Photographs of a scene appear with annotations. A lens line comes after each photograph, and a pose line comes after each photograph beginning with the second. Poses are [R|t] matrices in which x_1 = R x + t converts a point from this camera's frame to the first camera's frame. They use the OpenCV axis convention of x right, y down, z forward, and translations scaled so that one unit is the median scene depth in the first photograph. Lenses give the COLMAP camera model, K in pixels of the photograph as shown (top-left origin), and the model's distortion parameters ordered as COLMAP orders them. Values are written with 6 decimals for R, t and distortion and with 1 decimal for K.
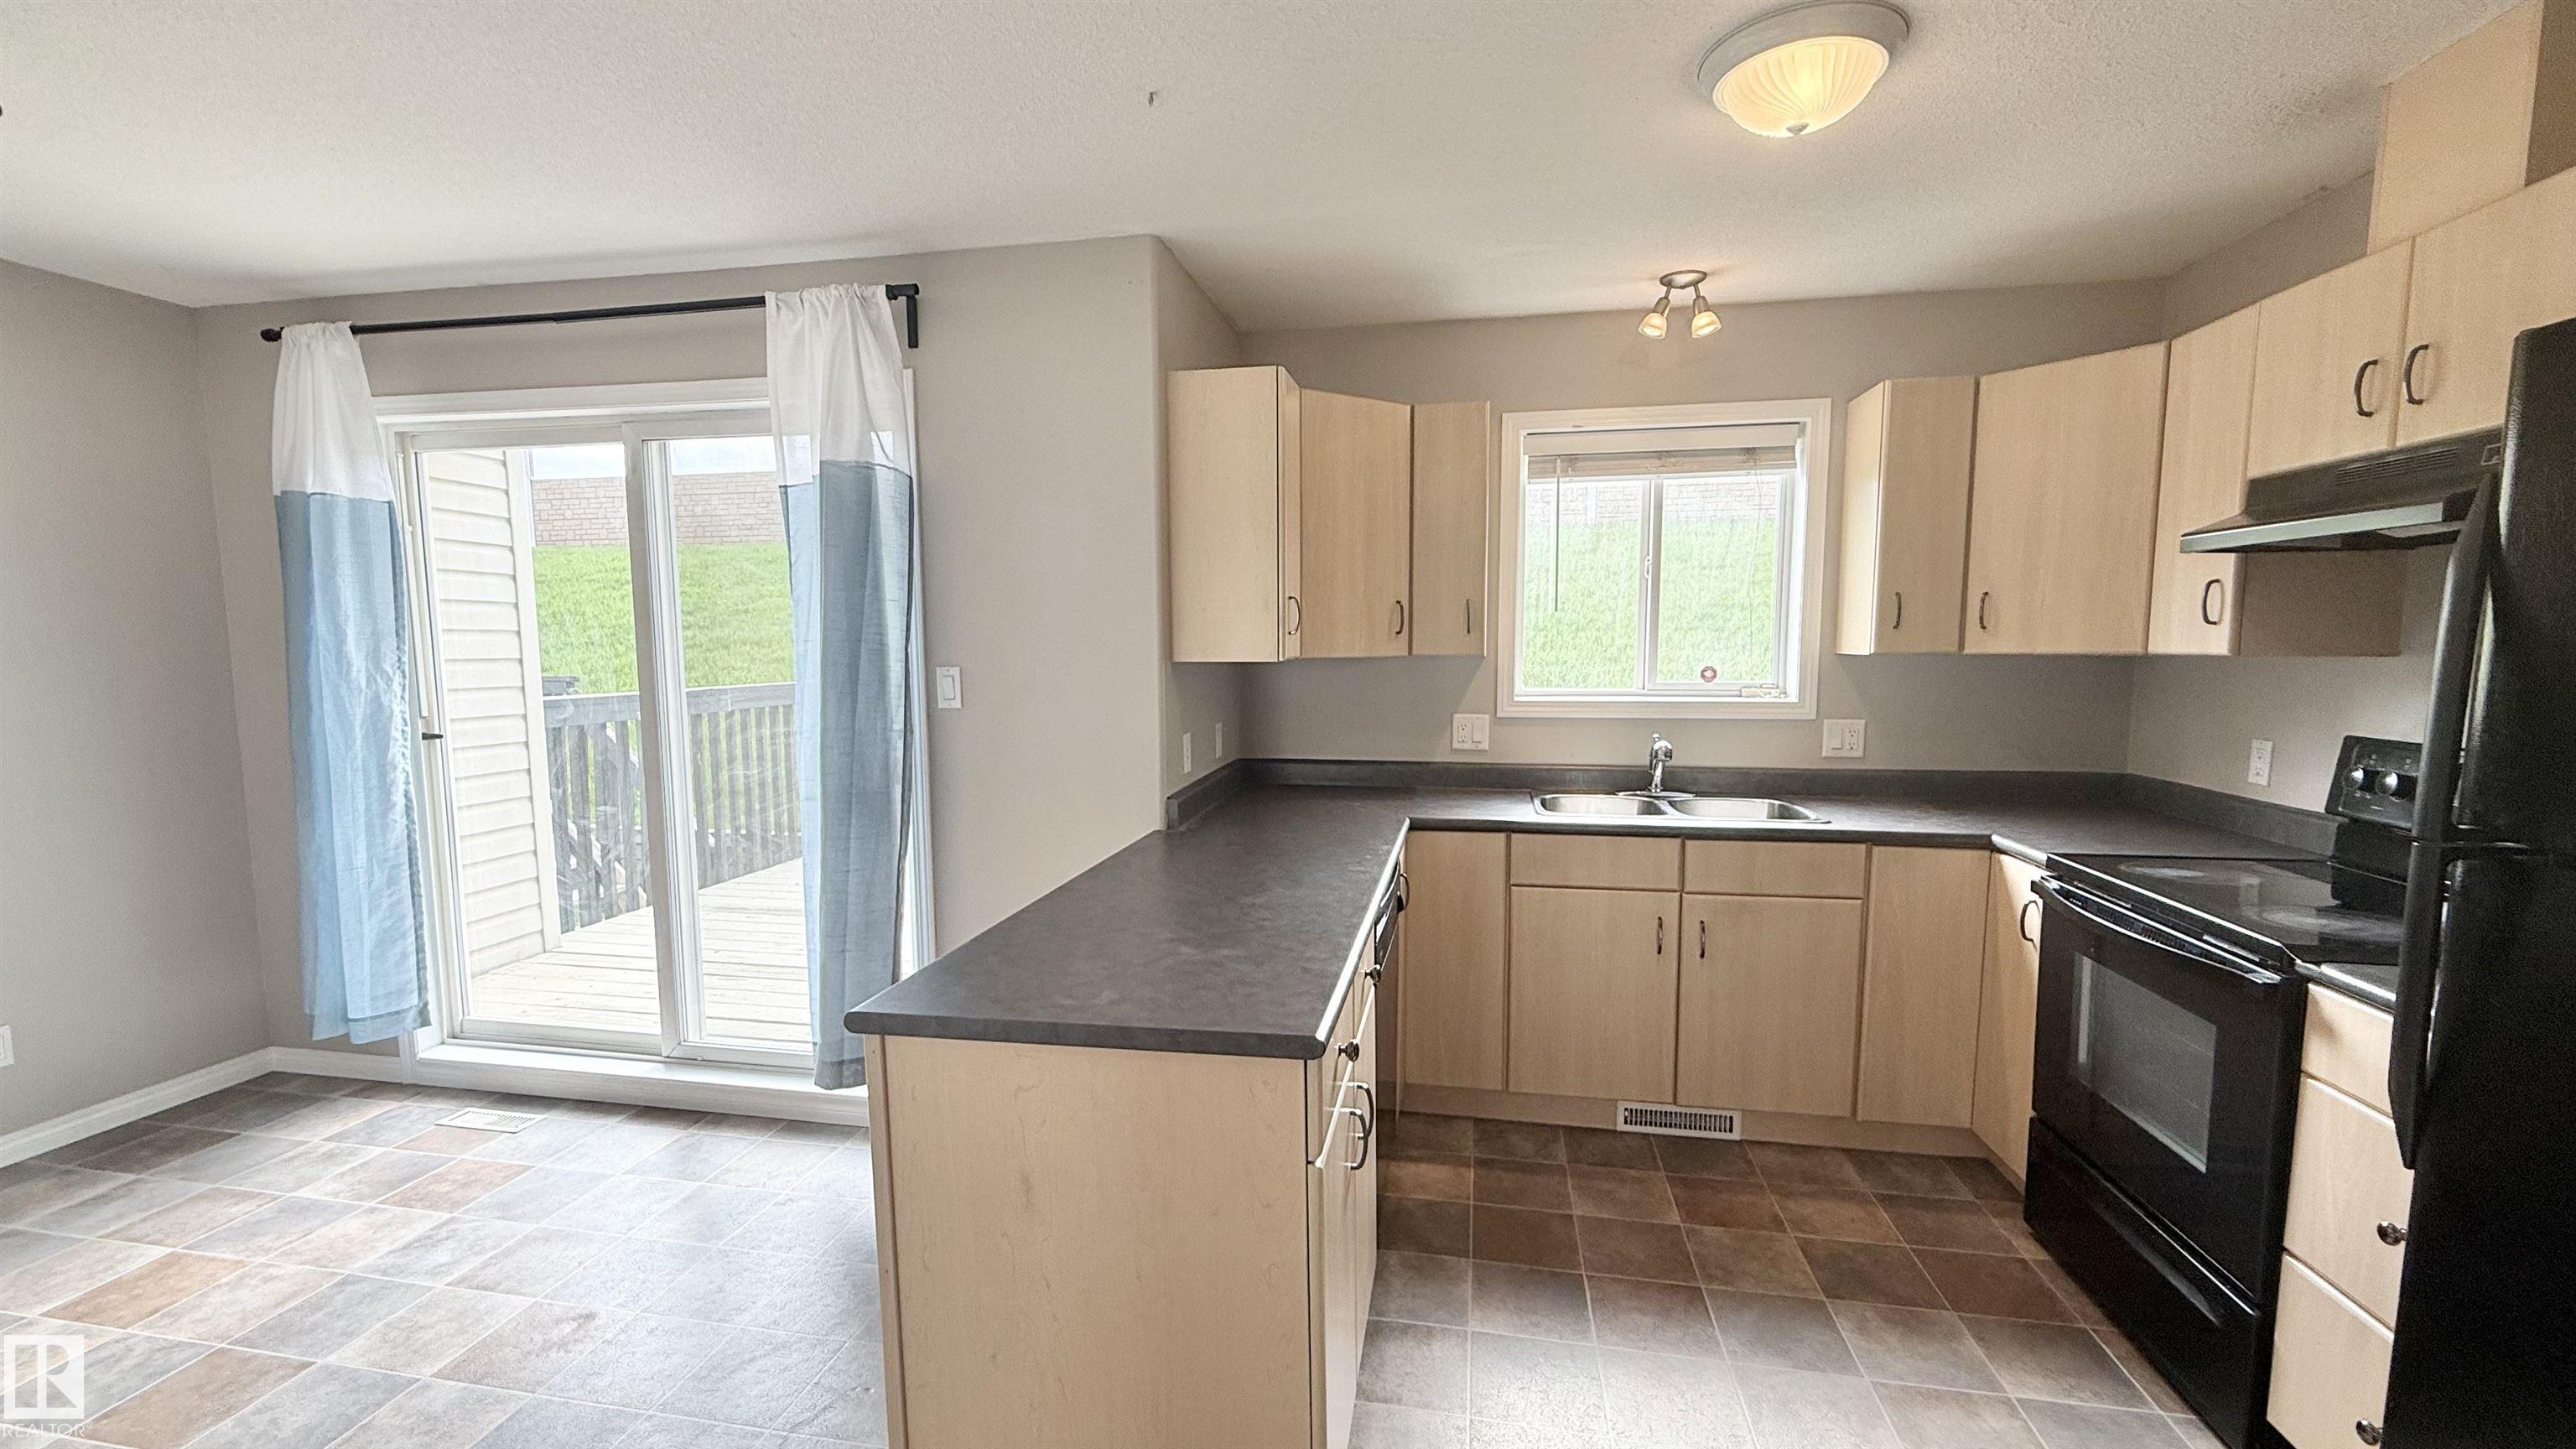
lens RADIAL K [[1015.9, 0, 1266.8], [0, 1015.9, 737.9], [0, 0, 1]] dist [0.000299, 0.000722]
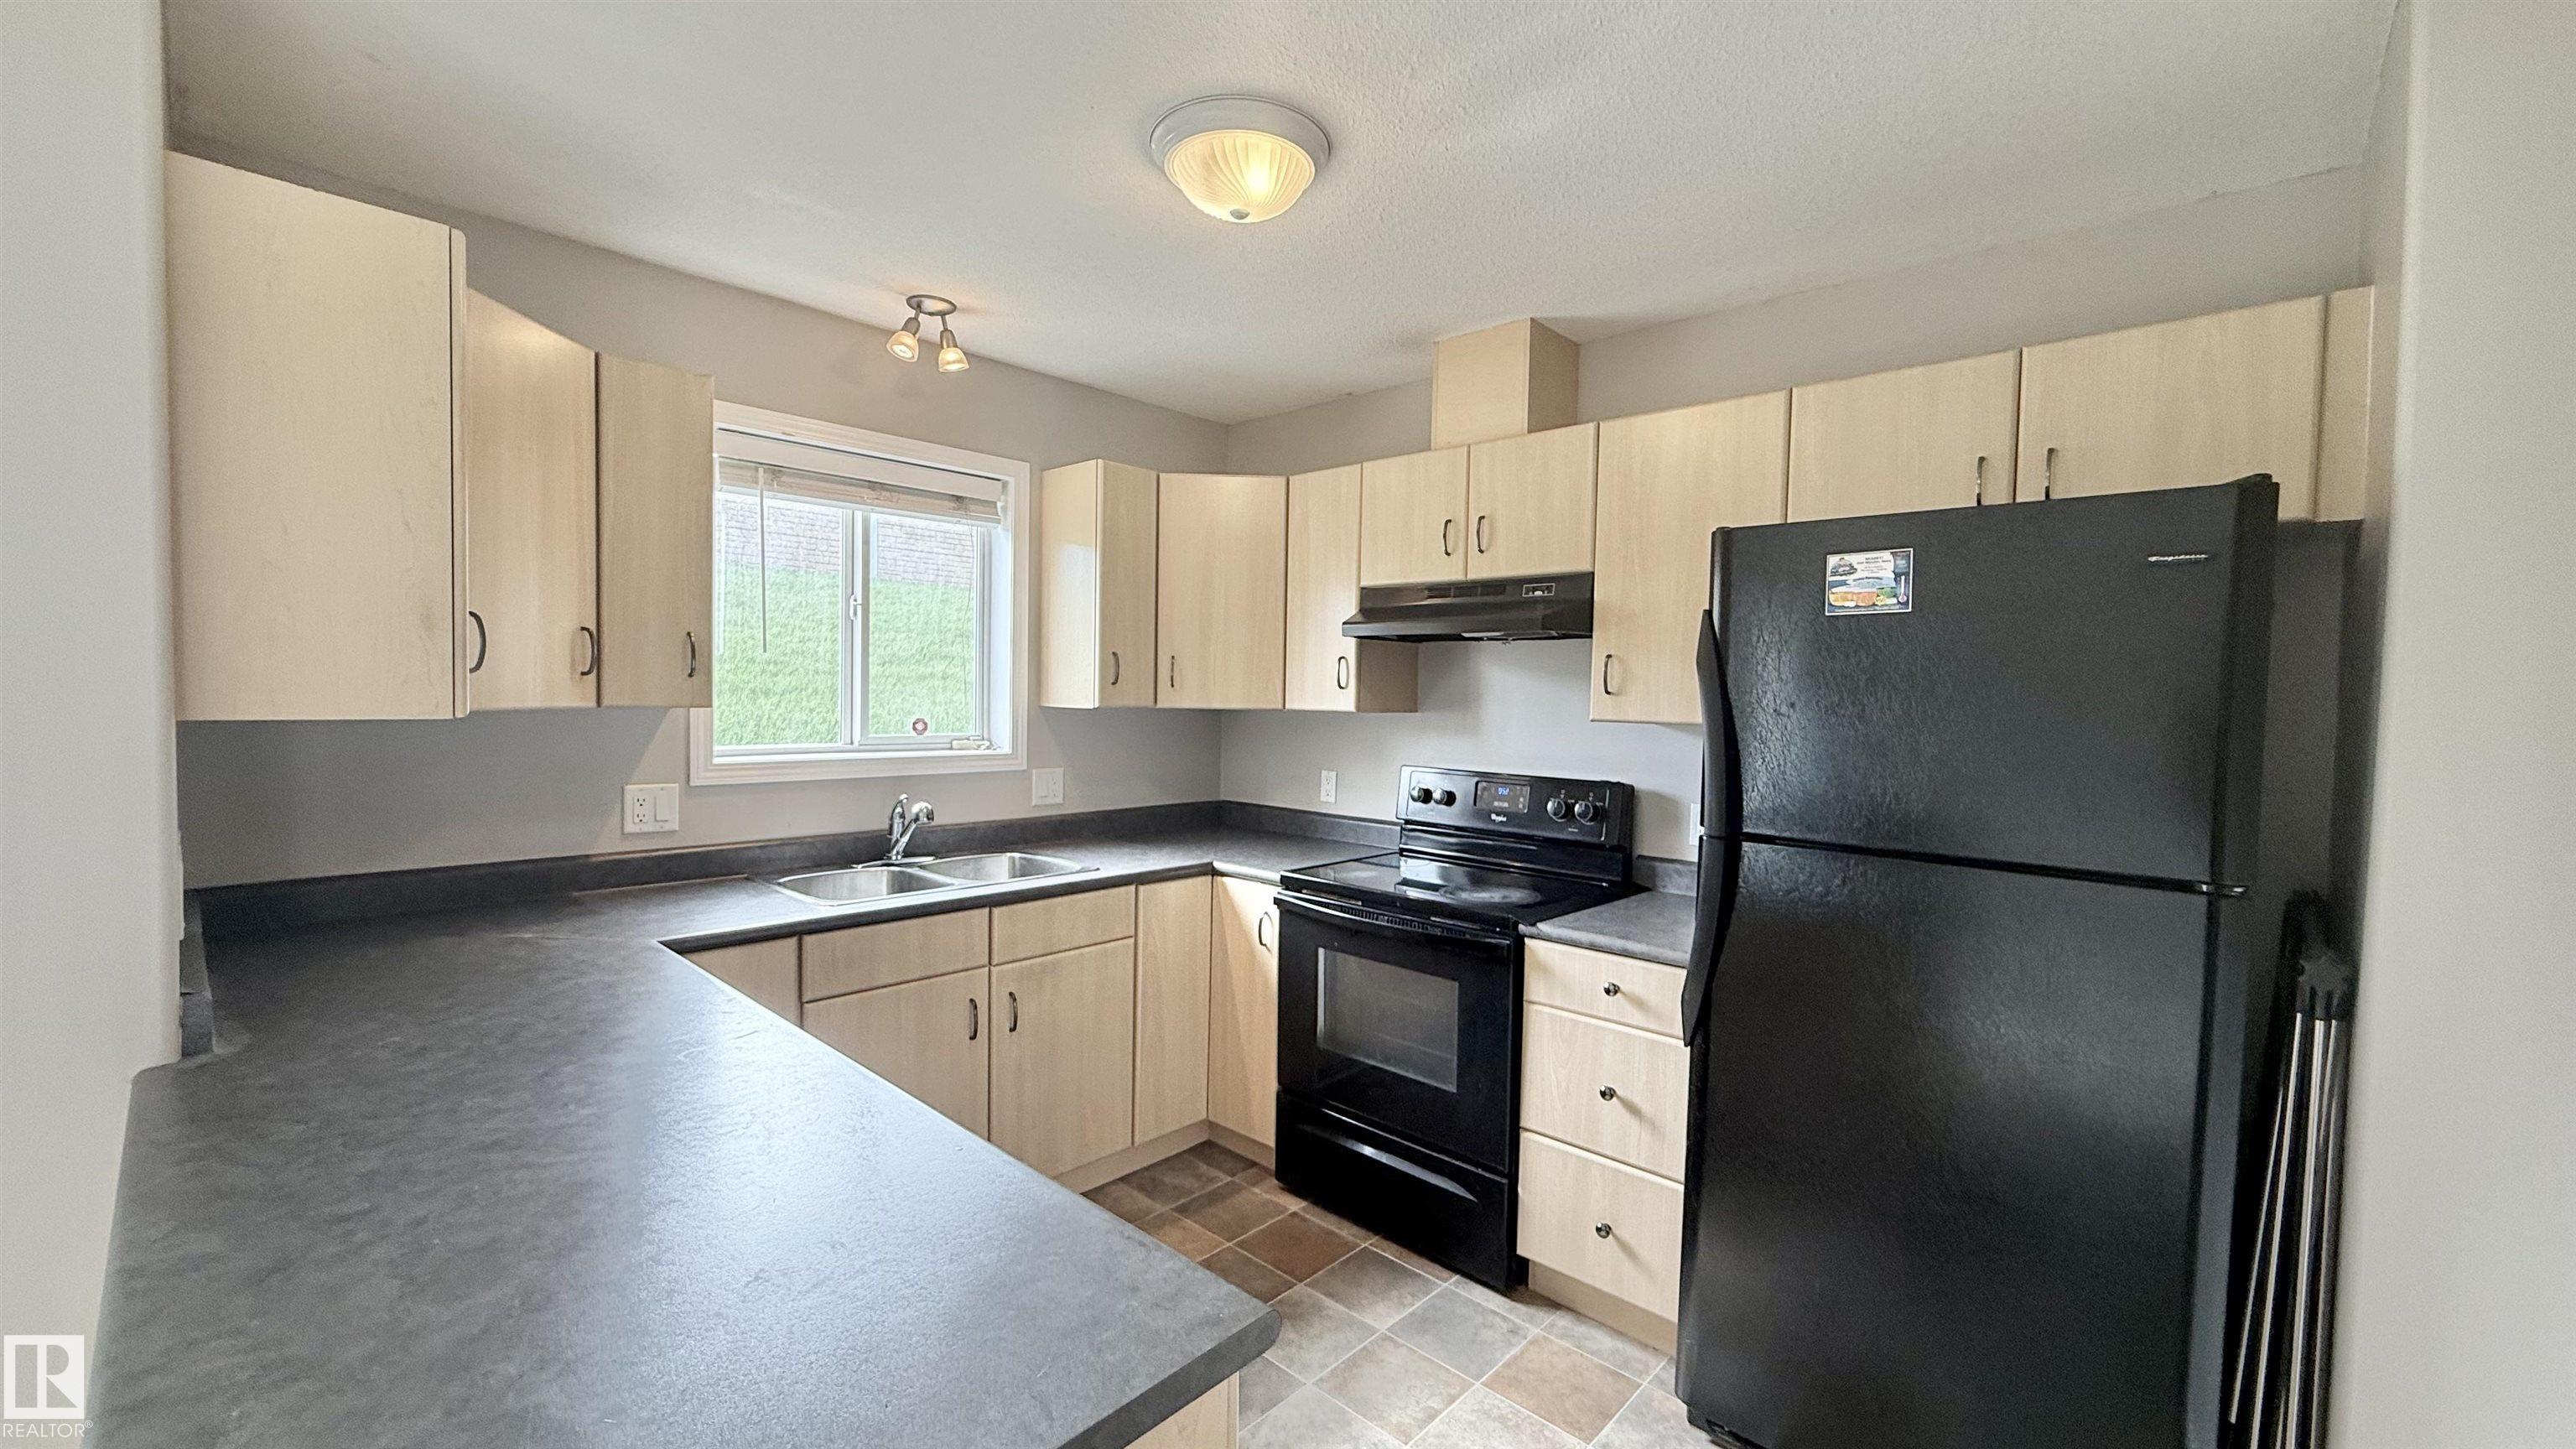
lens RADIAL K [[1015.9, 0, 1276.7], [0, 1015.9, 728.8], [0, 0, 1]] dist [0.000299, 0.000722]
pose [[0.547420, -0.014443, 0.836733, -0.214328], [0.057563, 0.998133, -0.020430, -0.028495], [-0.834876, 0.059349, 0.547230, 0.264167]]
